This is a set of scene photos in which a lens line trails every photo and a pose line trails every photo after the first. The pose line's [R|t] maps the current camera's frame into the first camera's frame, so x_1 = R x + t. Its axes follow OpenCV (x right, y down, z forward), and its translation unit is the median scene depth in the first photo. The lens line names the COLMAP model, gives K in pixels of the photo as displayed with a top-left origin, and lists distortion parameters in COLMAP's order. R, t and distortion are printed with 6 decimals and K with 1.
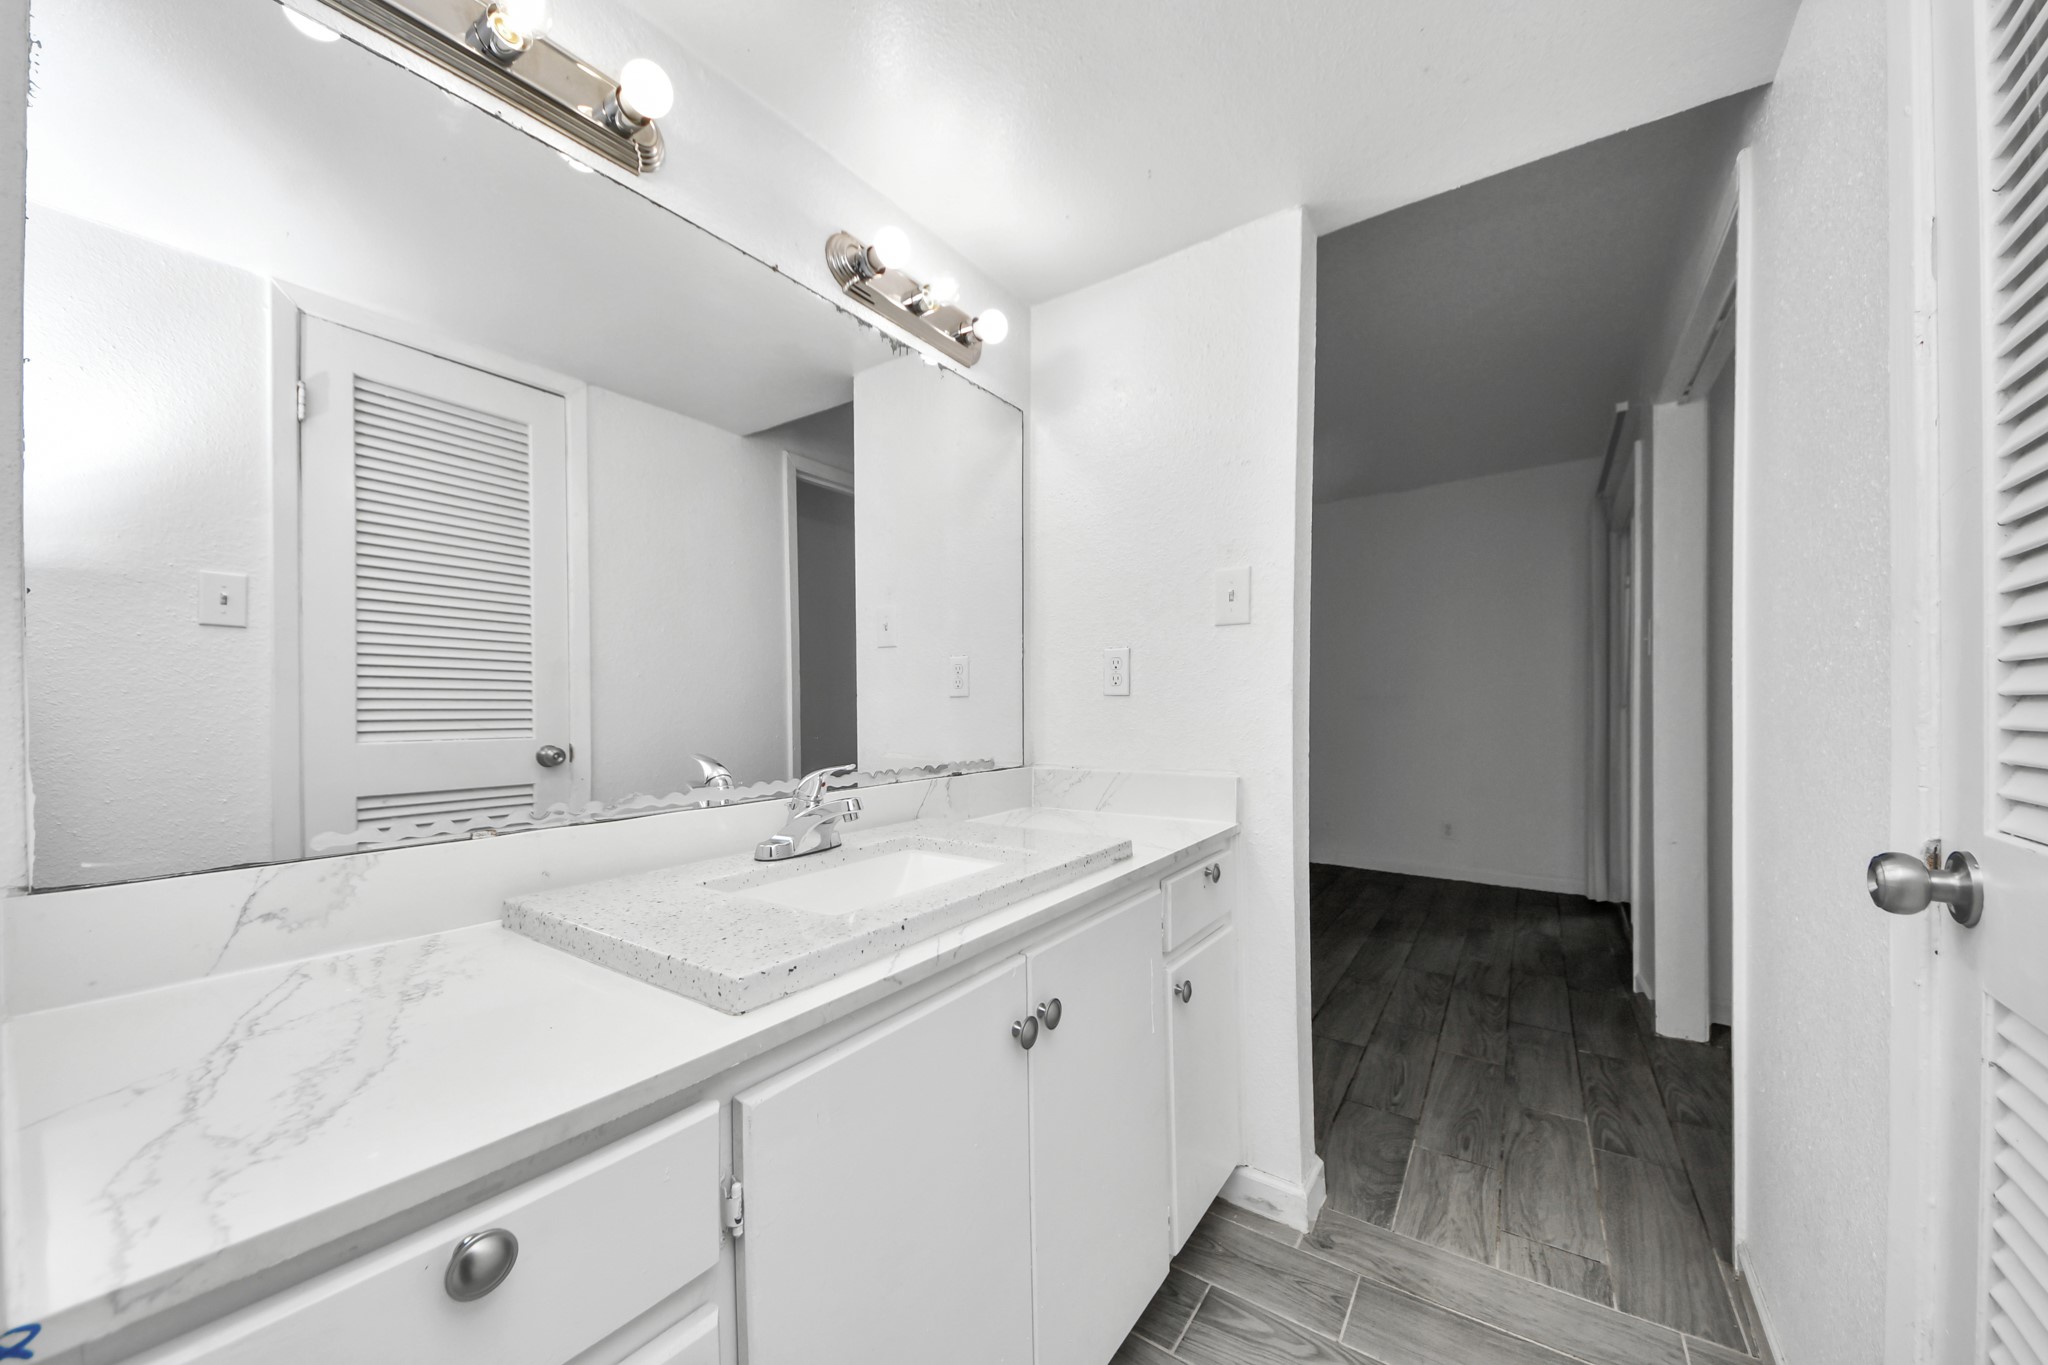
lens RADIAL K [[750.9, 0, 1028.5], [0, 750.9, 701.6], [0, 0, 1]] dist [0.003356, -0.005683]
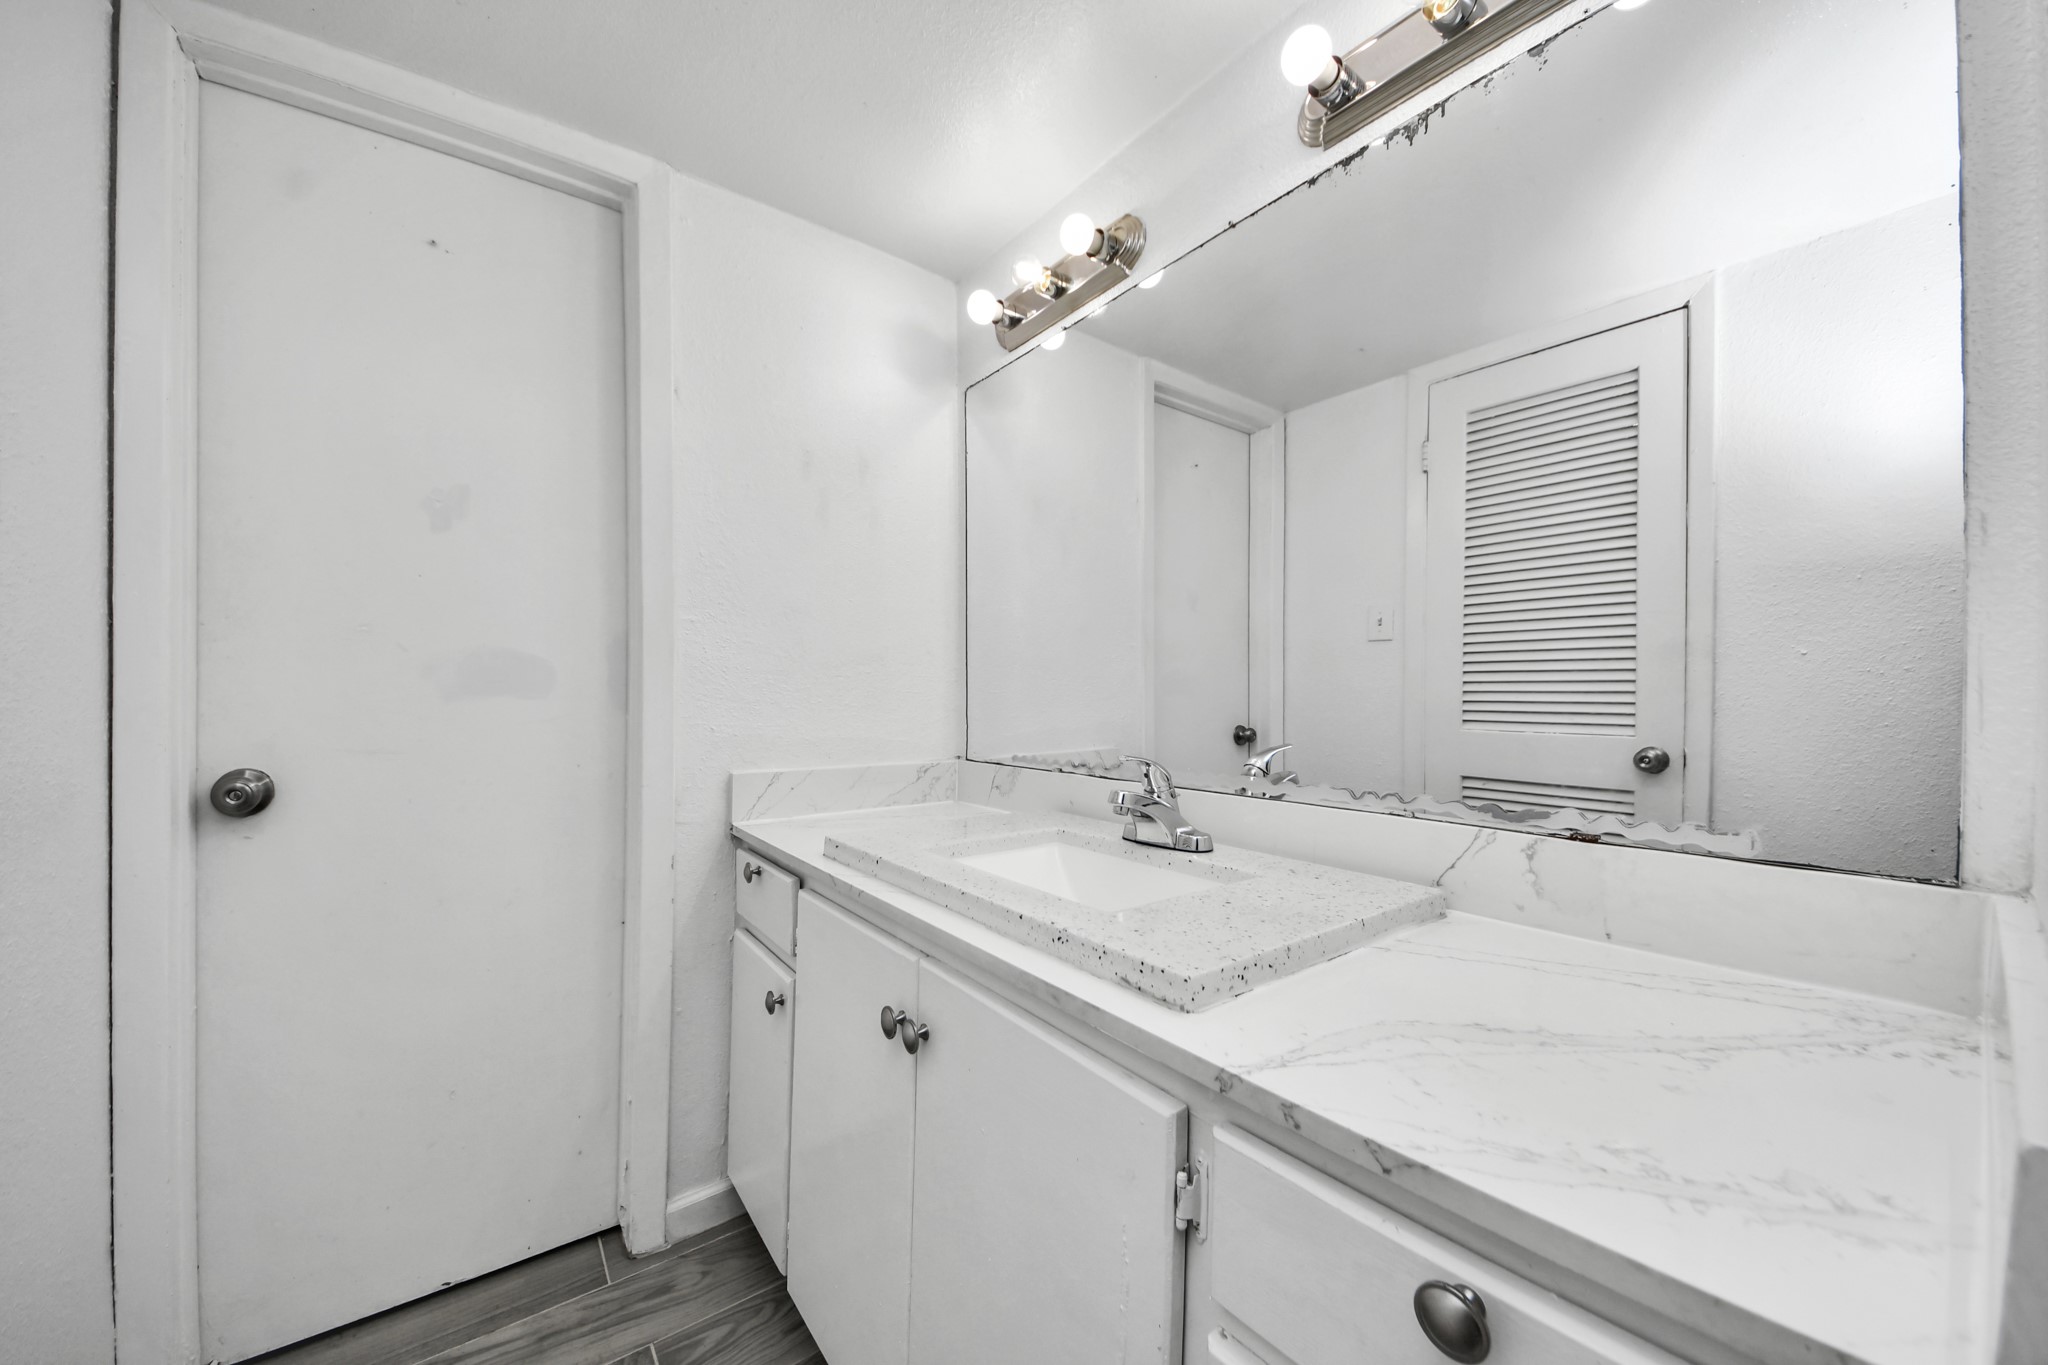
lens RADIAL K [[750.9, 0, 1028.5], [0, 750.9, 689.8], [0, 0, 1]] dist [0.003356, -0.005683]
pose [[-0.340085, -0.009113, -0.940350, 0.527574], [-0.003591, 0.999958, -0.008391, 0.006791], [0.940388, 0.000523, -0.340104, 0.915279]]
